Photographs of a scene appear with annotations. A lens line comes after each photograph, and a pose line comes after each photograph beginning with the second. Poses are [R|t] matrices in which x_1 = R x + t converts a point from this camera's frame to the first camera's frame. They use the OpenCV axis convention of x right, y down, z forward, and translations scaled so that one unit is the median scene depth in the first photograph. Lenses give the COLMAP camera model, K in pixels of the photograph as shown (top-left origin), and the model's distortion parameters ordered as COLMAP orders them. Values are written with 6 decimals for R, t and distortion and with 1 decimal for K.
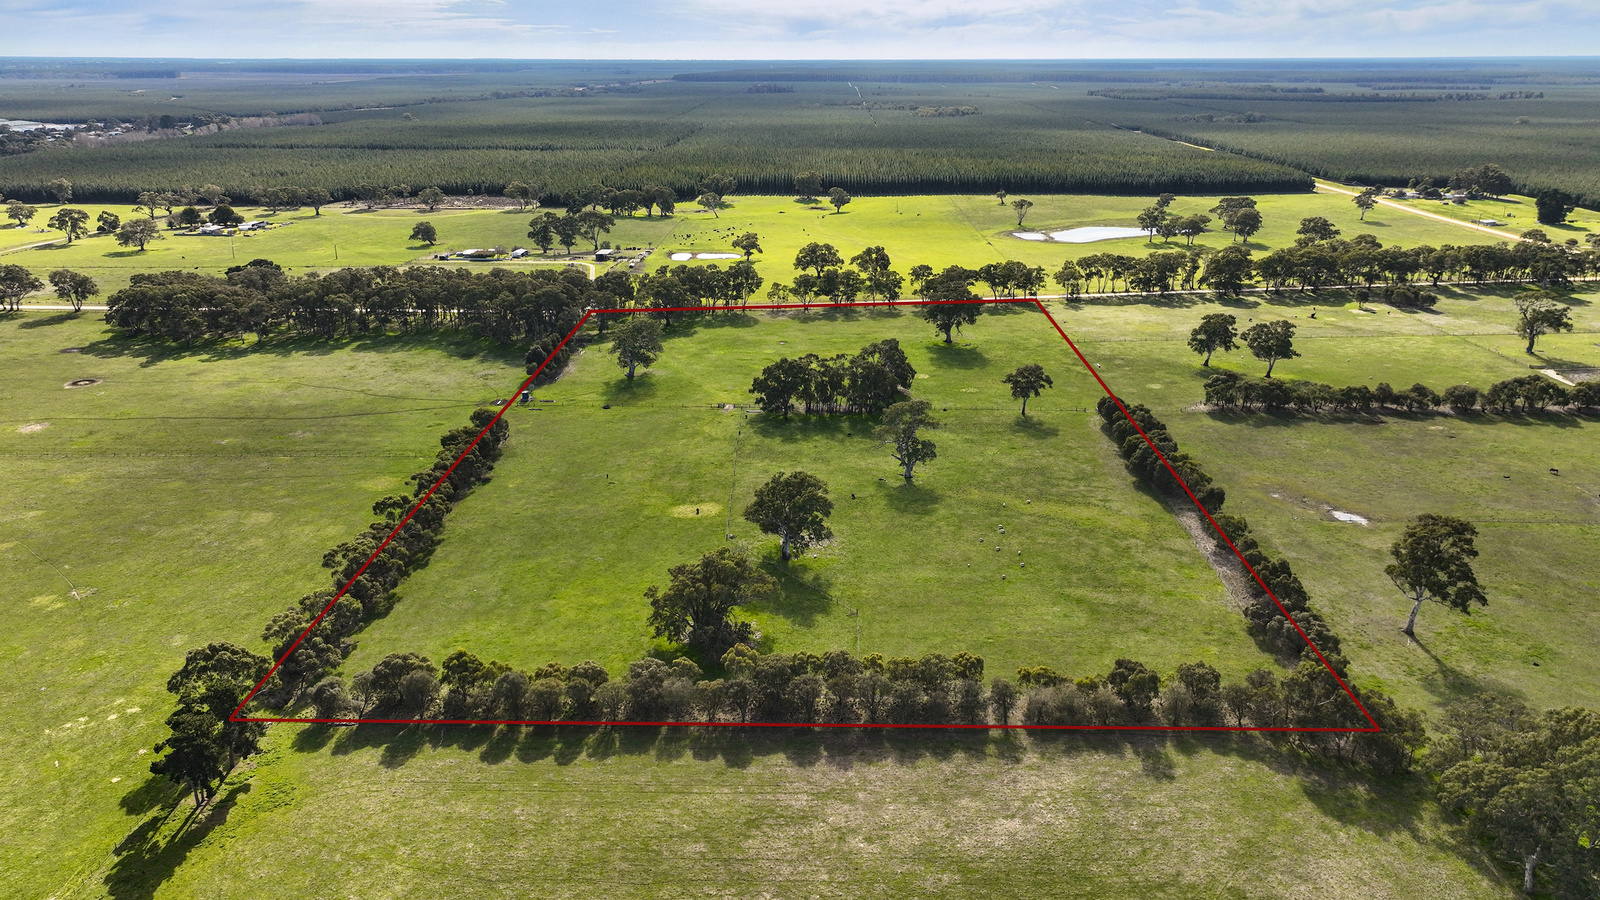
lens RADIAL K [[1132.9, 0, 800.0], [0, 1132.9, 450.0], [0, 0, 1]] dist [0.002014, 0.013535]
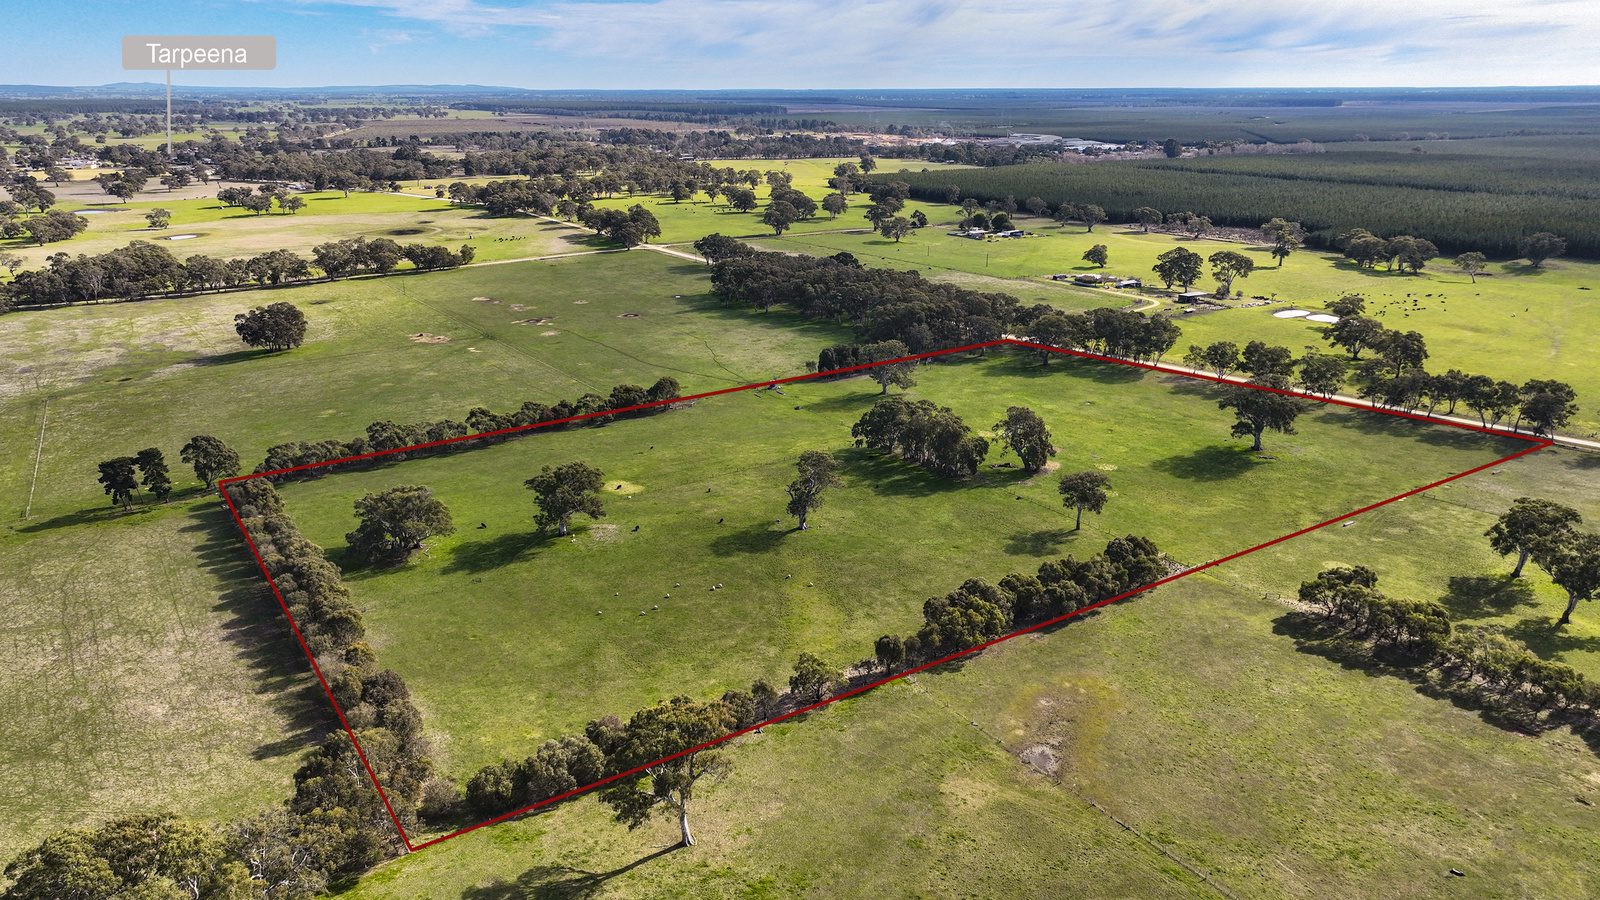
lens RADIAL K [[1132.9, 0, 800.0], [0, 1132.9, 450.0], [0, 0, 1]] dist [0.002014, 0.013535]
pose [[0.566391, 0.246371, -0.786450, 1.343531], [-0.264322, 0.958164, 0.109803, -0.232604], [0.780600, 0.145684, 0.607816, 0.688651]]
